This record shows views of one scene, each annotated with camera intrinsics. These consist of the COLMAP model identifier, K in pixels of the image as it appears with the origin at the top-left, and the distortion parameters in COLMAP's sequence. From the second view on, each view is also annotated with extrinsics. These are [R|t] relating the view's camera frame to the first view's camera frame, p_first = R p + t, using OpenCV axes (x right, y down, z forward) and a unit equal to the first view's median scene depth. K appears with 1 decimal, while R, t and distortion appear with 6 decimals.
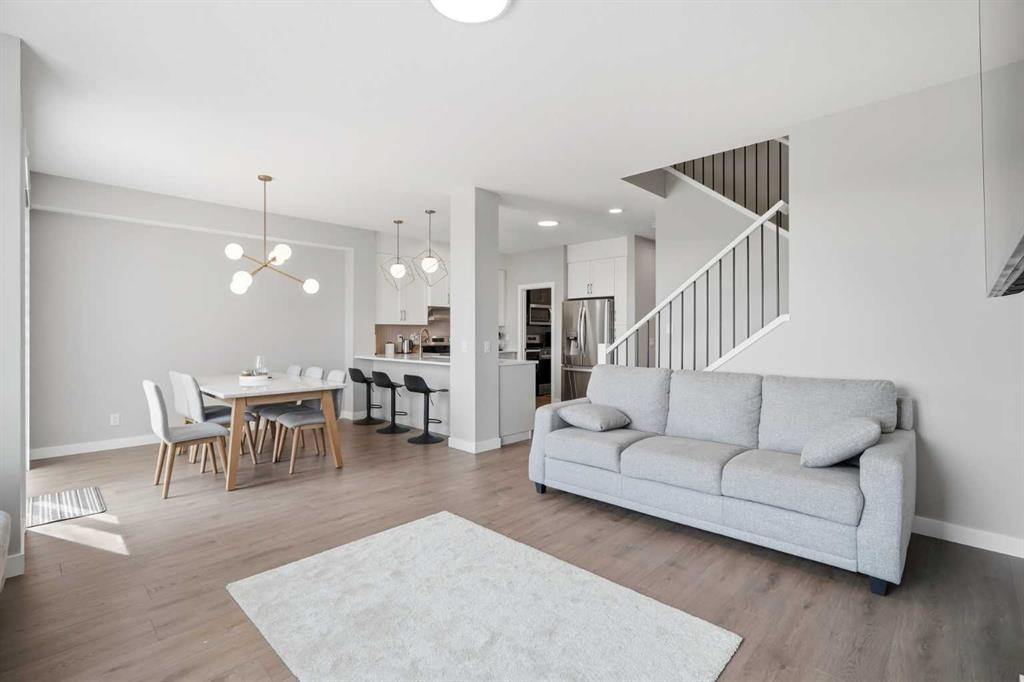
lens RADIAL K [[466.9, 0, 520.7], [0, 466.9, 338.4], [0, 0, 1]] dist [-0.019527, -0.000267]
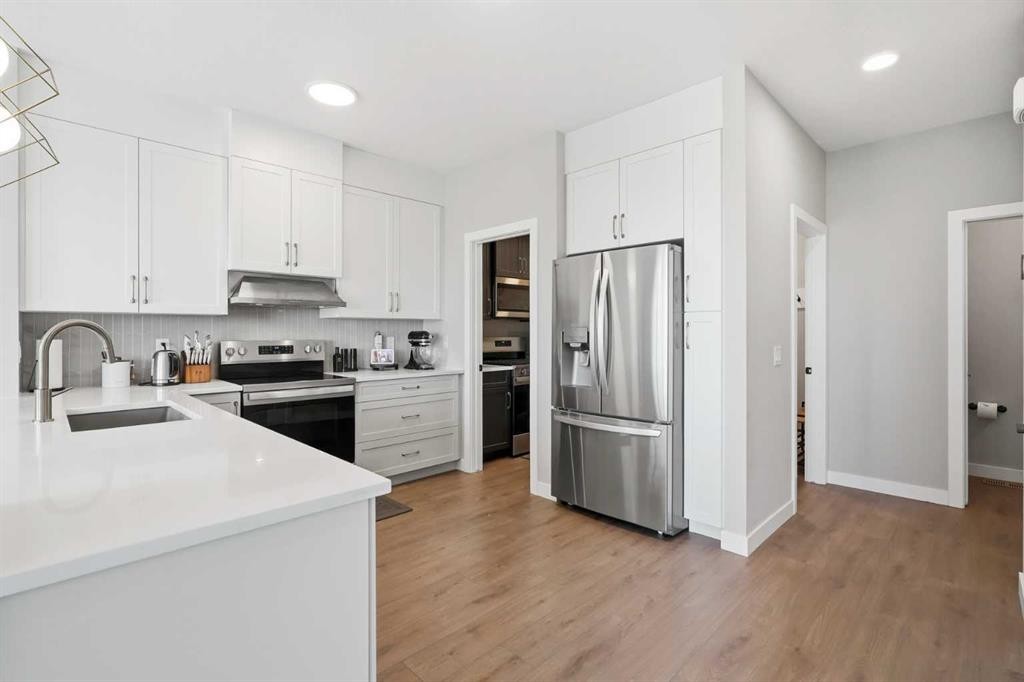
lens RADIAL K [[466.9, 0, 515.0], [0, 466.9, 332.1], [0, 0, 1]] dist [-0.019527, -0.000267]
pose [[0.999574, -0.001770, -0.029148, 0.066942], [0.001420, 0.999926, -0.012049, -0.007422], [0.029167, 0.012003, 0.999502, 0.577036]]
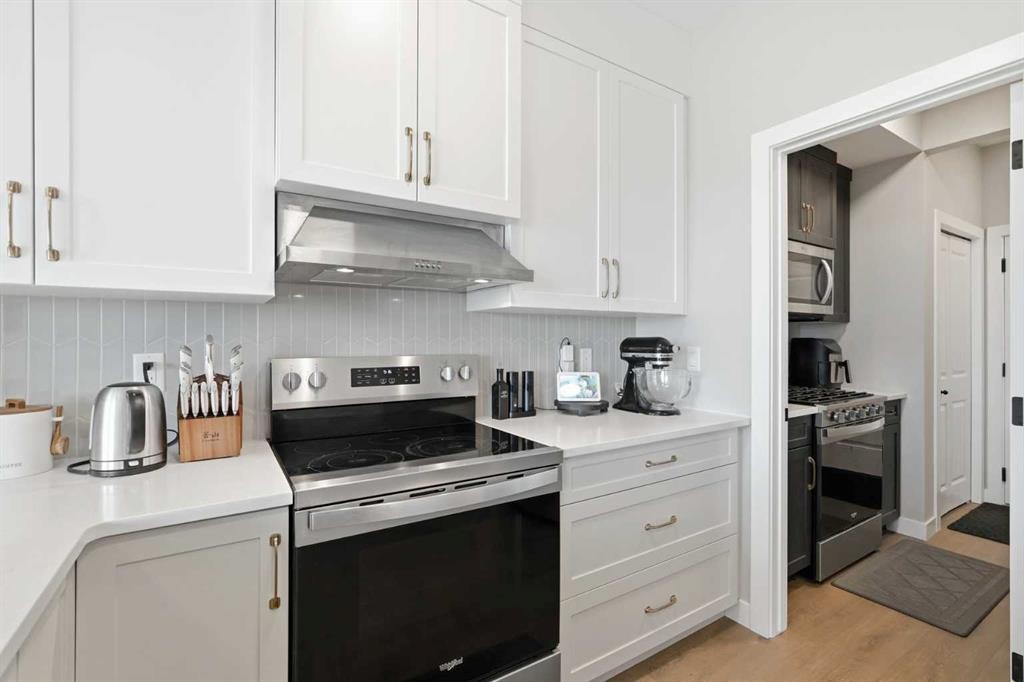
lens RADIAL K [[466.9, 0, 516.5], [0, 466.9, 341.9], [0, 0, 1]] dist [-0.019527, -0.000267]
pose [[0.969806, 0.001257, -0.243873, -0.070266], [-0.003094, 0.999970, -0.007147, -0.010466], [0.243856, 0.007686, 0.969781, 0.832782]]
